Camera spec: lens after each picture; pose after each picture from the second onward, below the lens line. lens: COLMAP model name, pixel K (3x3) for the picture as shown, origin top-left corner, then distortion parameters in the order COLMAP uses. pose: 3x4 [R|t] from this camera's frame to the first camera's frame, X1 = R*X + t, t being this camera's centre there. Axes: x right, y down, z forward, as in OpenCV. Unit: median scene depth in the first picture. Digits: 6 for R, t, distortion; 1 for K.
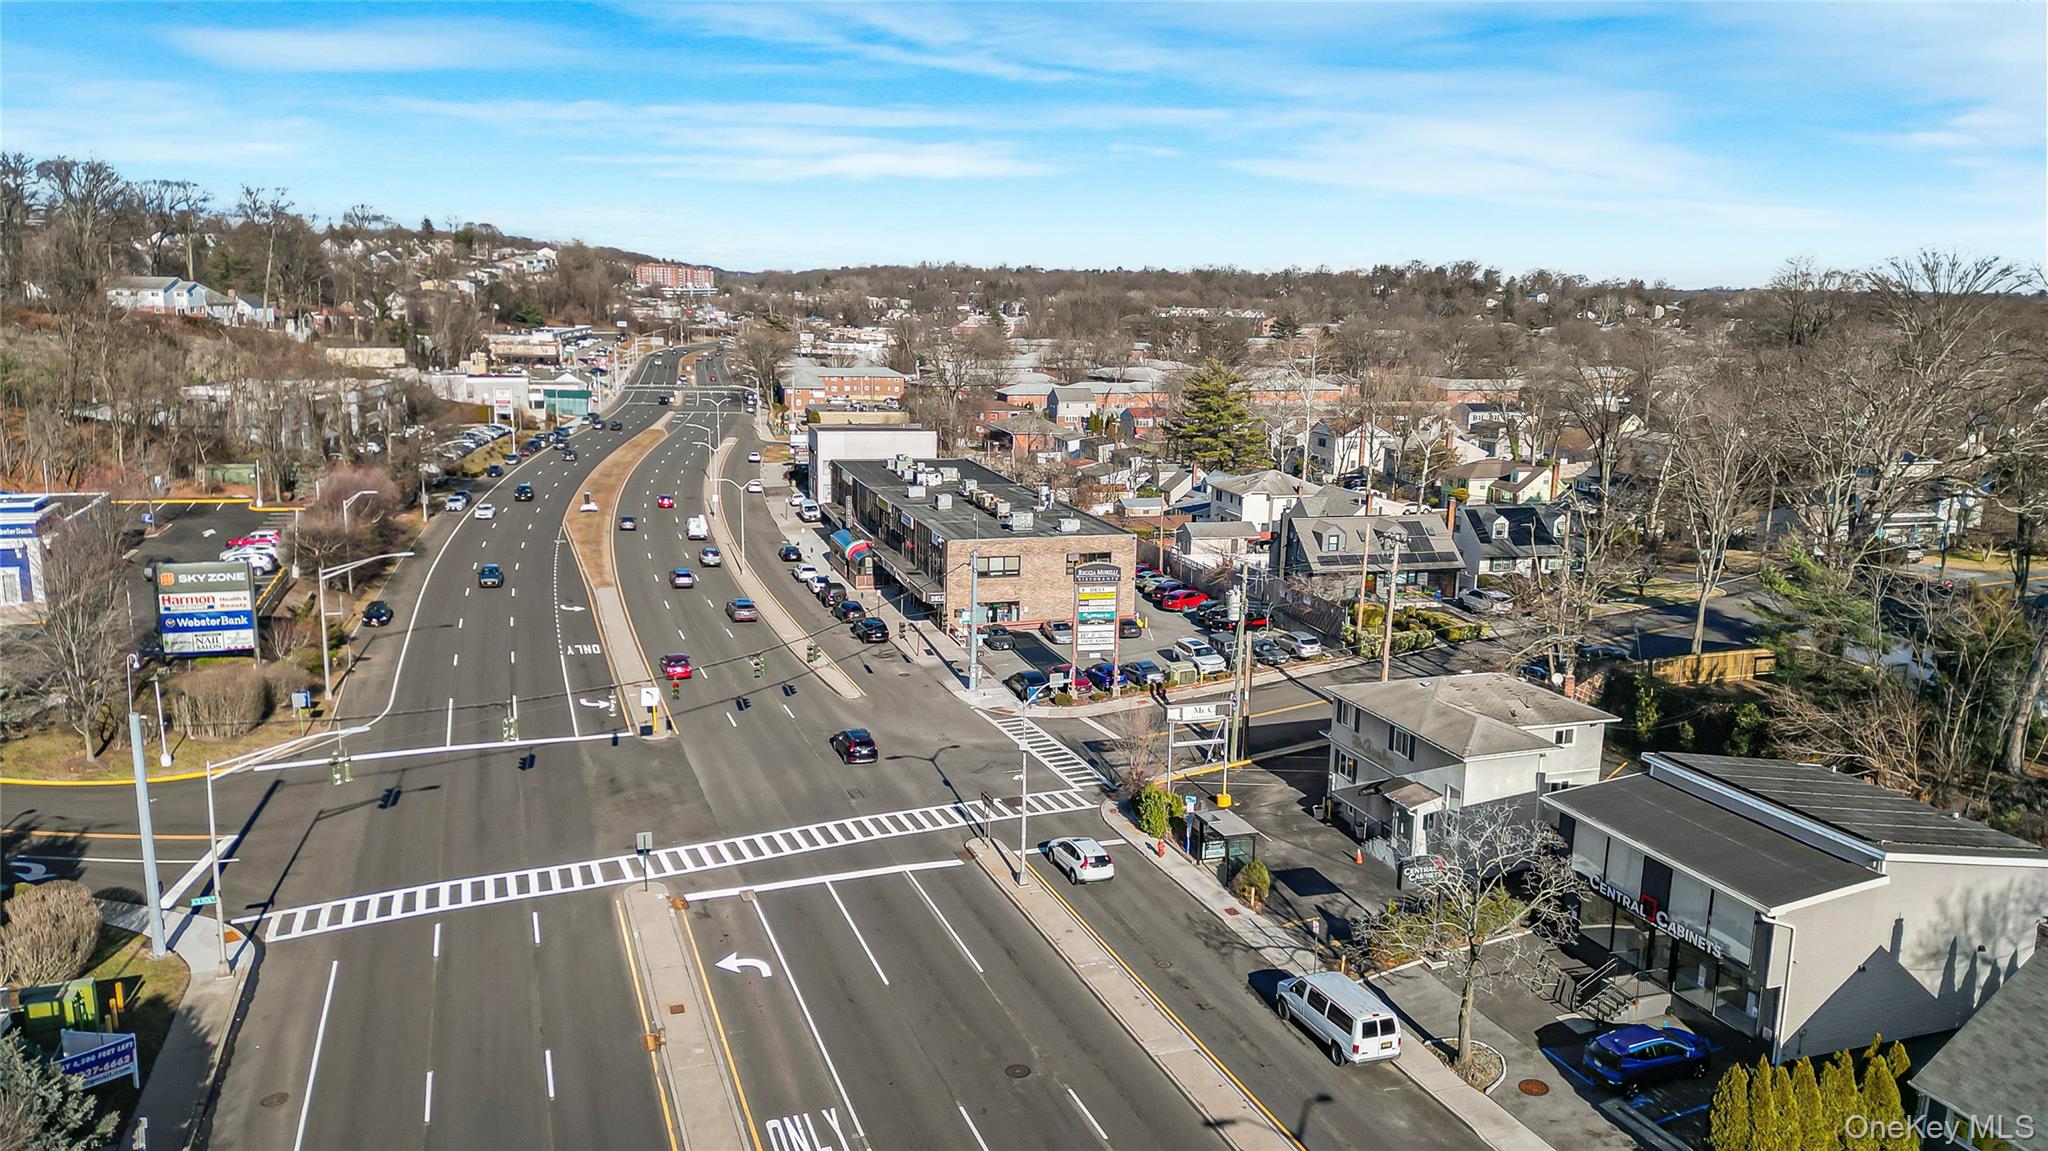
lens RADIAL K [[1443.1, 0, 1011.2], [0, 1443.1, 576.3], [0, 0, 1]] dist [0.040751, -0.032140]
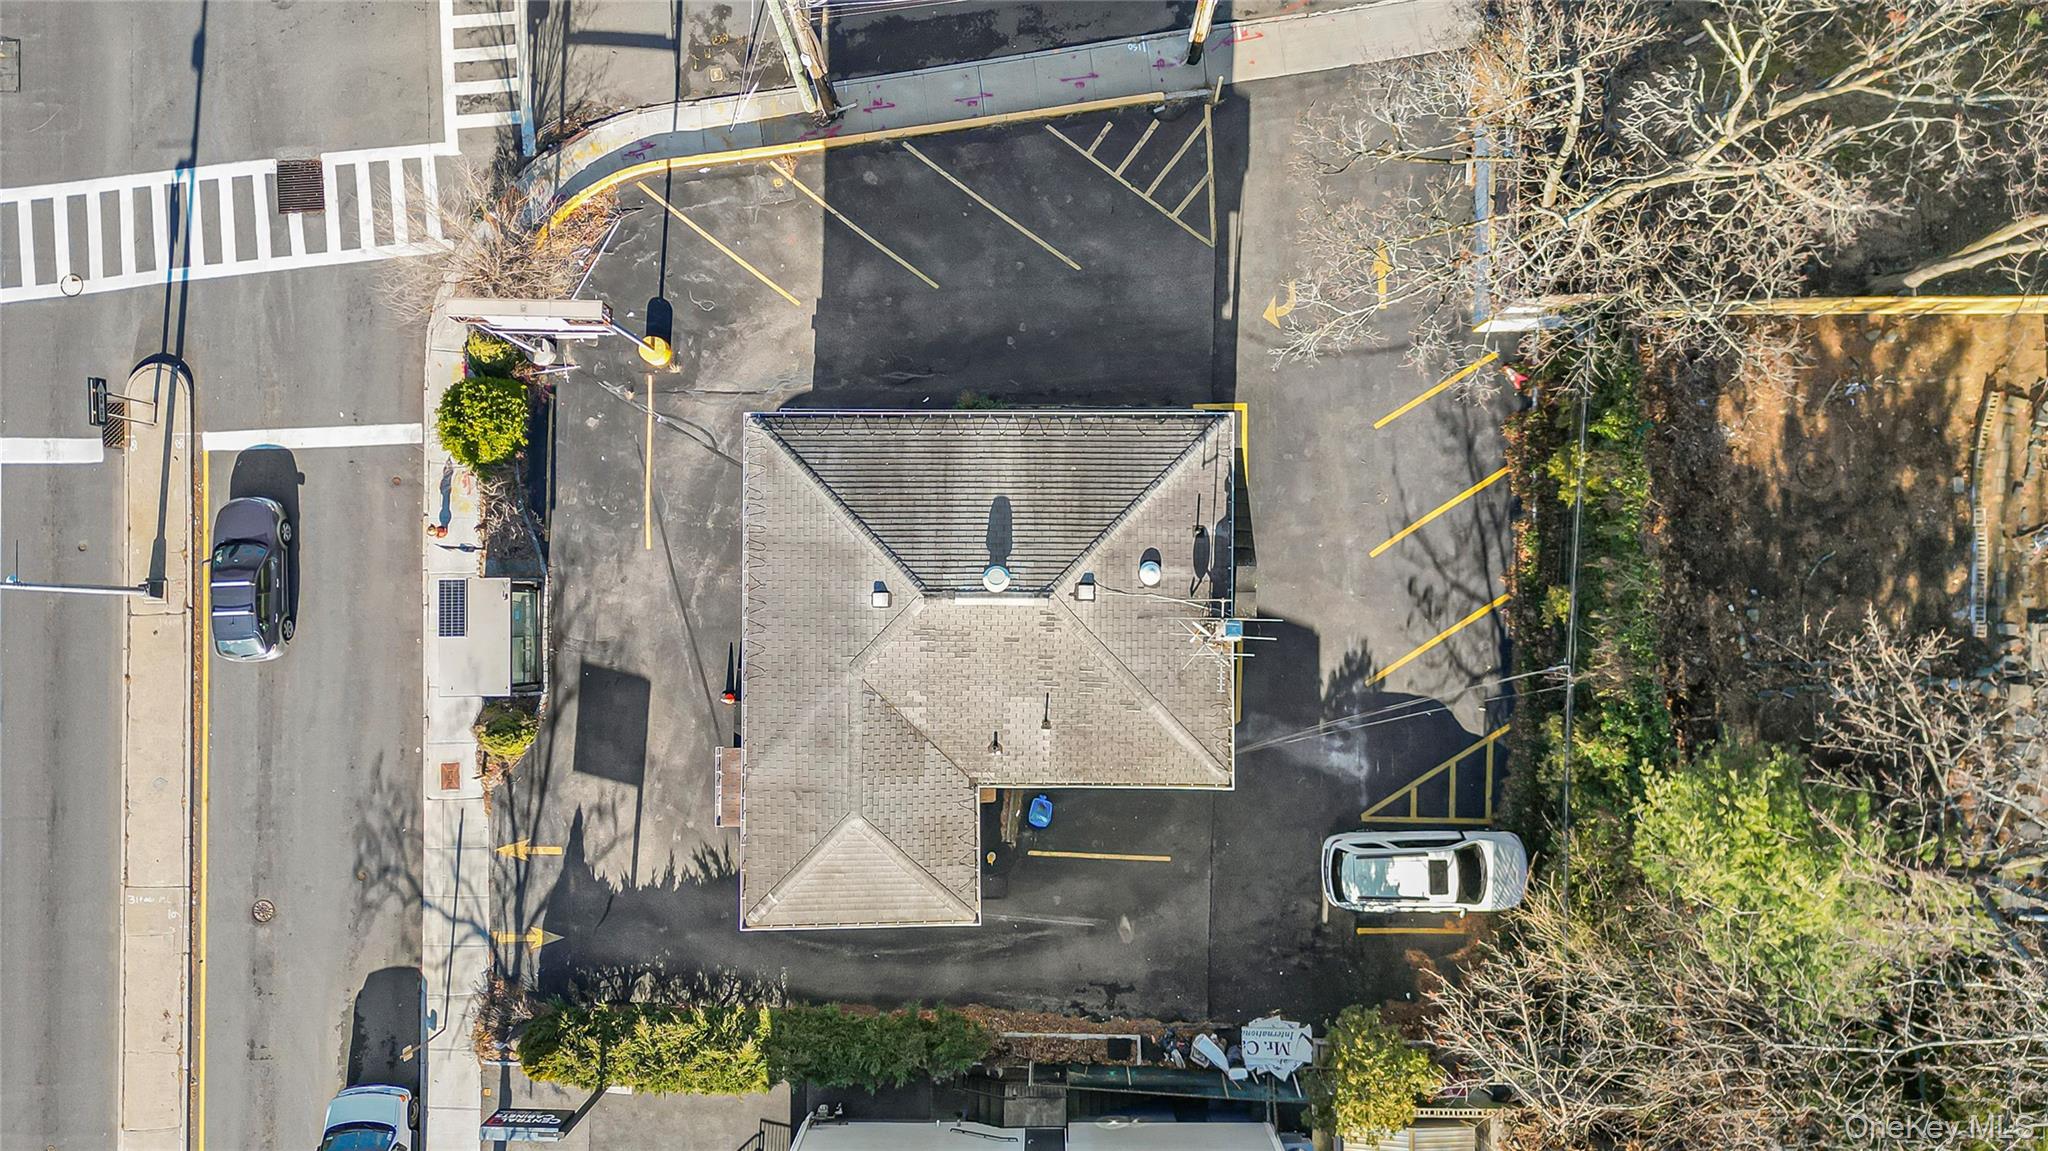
lens RADIAL K [[1443.1, 0, 1030.5], [0, 1443.1, 554.8], [0, 0, 1]] dist [0.040751, -0.032140]
pose [[0.946976, 0.319815, -0.030899, 0.346109], [-0.047865, 0.235511, 0.970692, -0.372293], [0.317719, -0.917743, 0.238332, 0.935488]]
